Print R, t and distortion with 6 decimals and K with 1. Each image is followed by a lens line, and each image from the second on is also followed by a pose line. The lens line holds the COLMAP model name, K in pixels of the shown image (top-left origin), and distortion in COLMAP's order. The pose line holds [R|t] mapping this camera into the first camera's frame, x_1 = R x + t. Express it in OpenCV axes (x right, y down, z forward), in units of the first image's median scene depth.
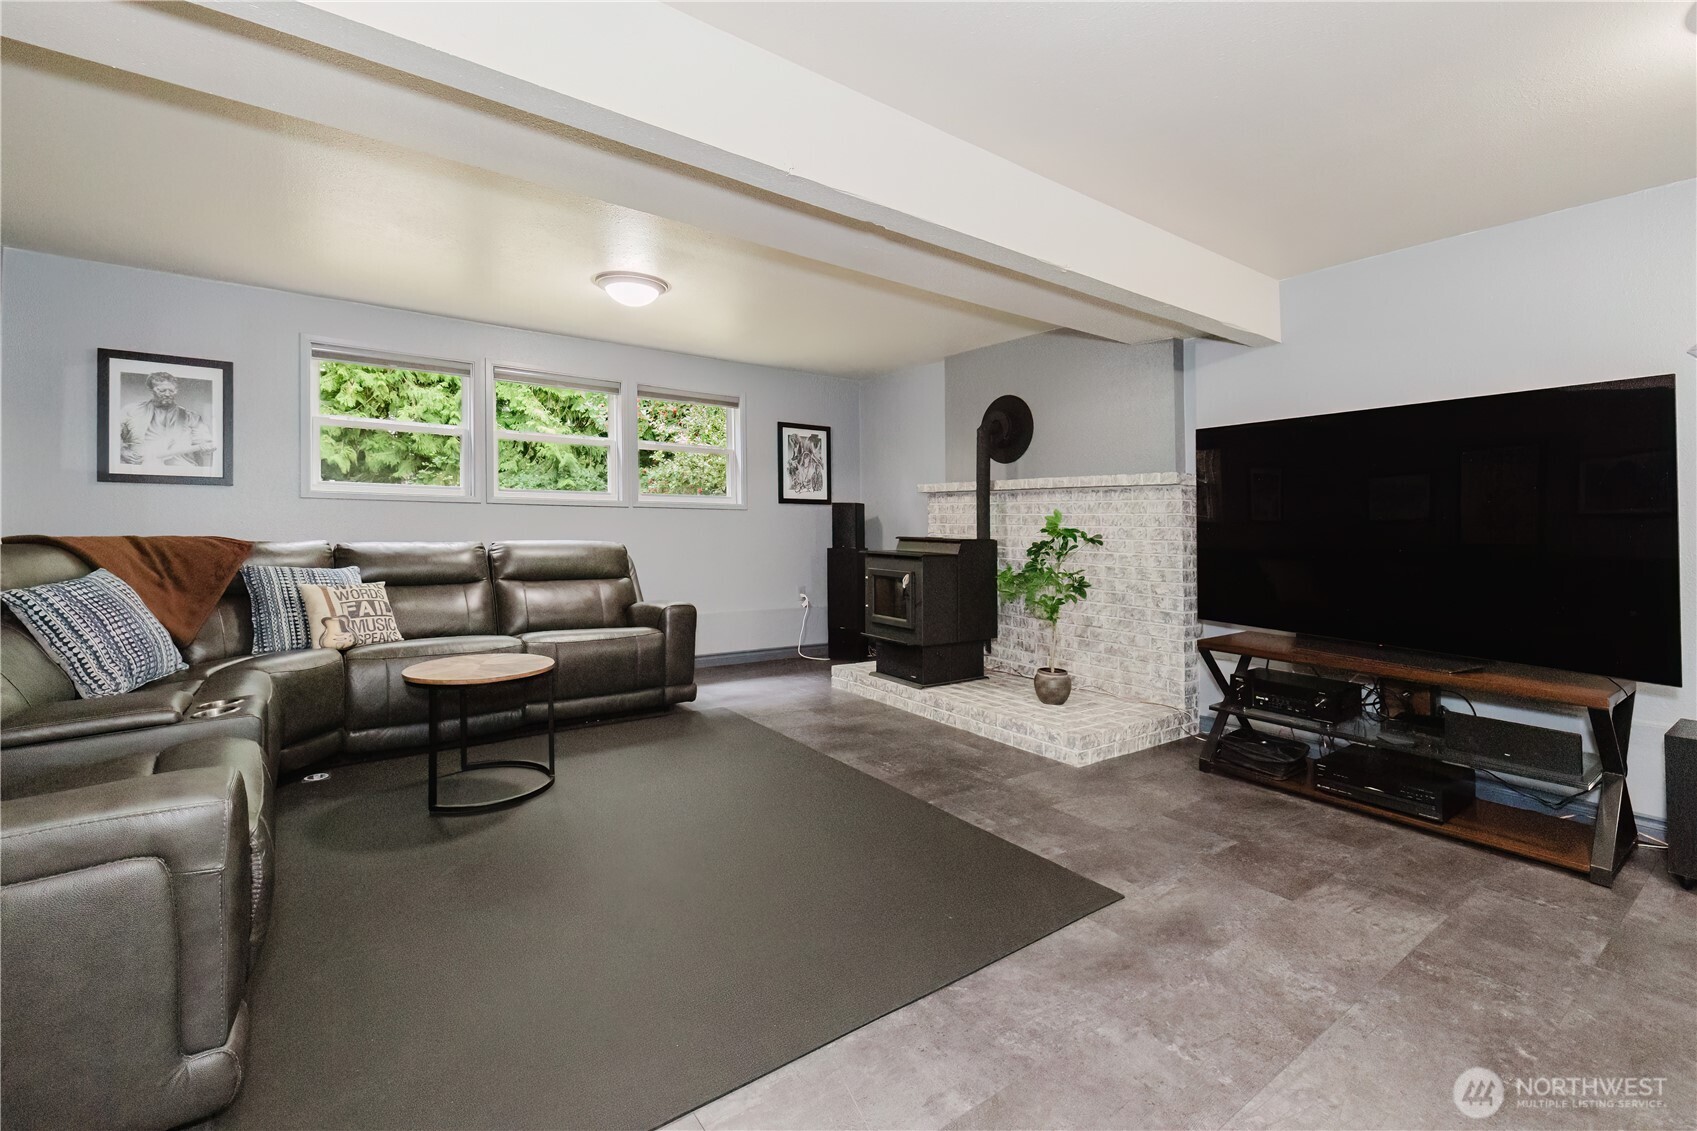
lens RADIAL K [[729.3, 0, 846.8], [0, 729.3, 520.7], [0, 0, 1]] dist [-0.000201, -0.000365]
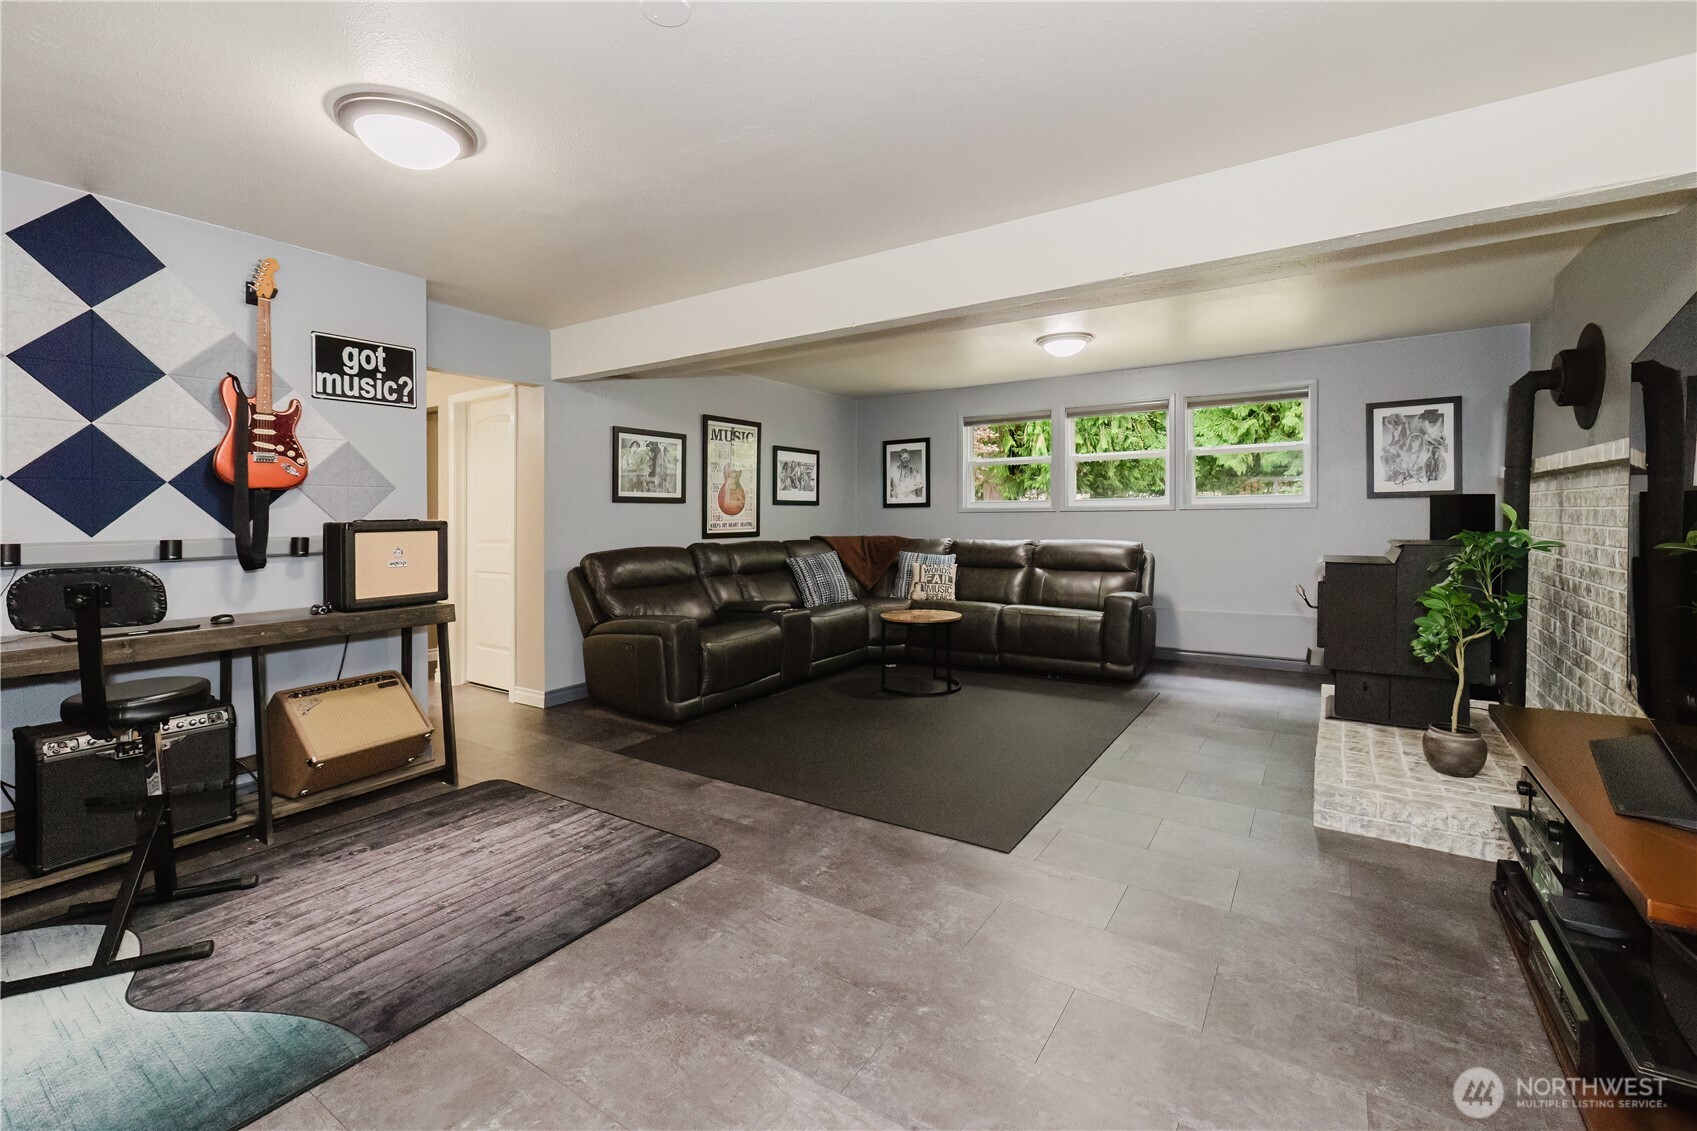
lens RADIAL K [[722.8, 0, 849.9], [0, 722.8, 508.9], [0, 0, 1]] dist [0.001042, 0.000142]
pose [[0.356991, -0.028265, -0.933680, 0.751054], [0.021389, 0.999527, -0.022081, -0.008714], [0.933863, -0.012087, 0.357427, 0.192145]]
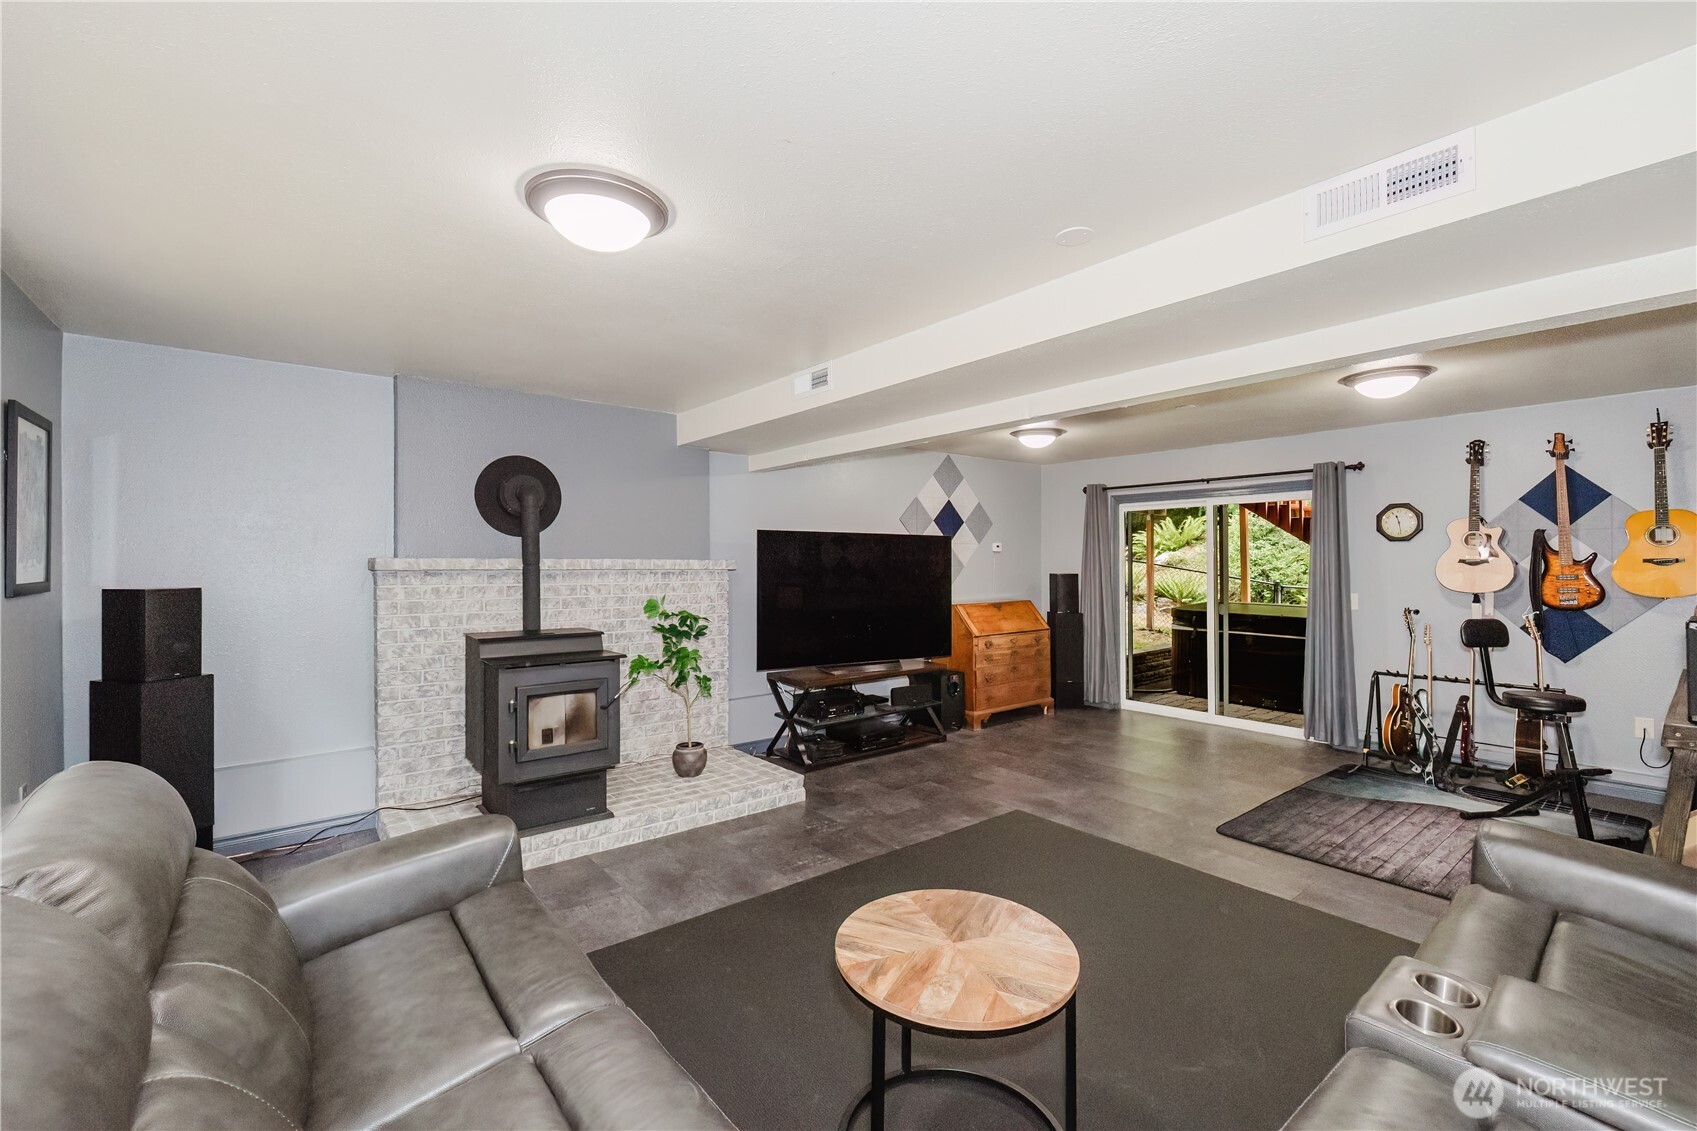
lens RADIAL K [[719.7, 0, 848.5], [0, 719.7, 565.5], [0, 0, 1]] dist [0.000050, 0.000081]
pose [[-0.048087, -0.020679, 0.998629, -0.783950], [-0.007623, 0.999764, 0.020335, -0.081036], [-0.998814, -0.006635, -0.048234, 0.831975]]
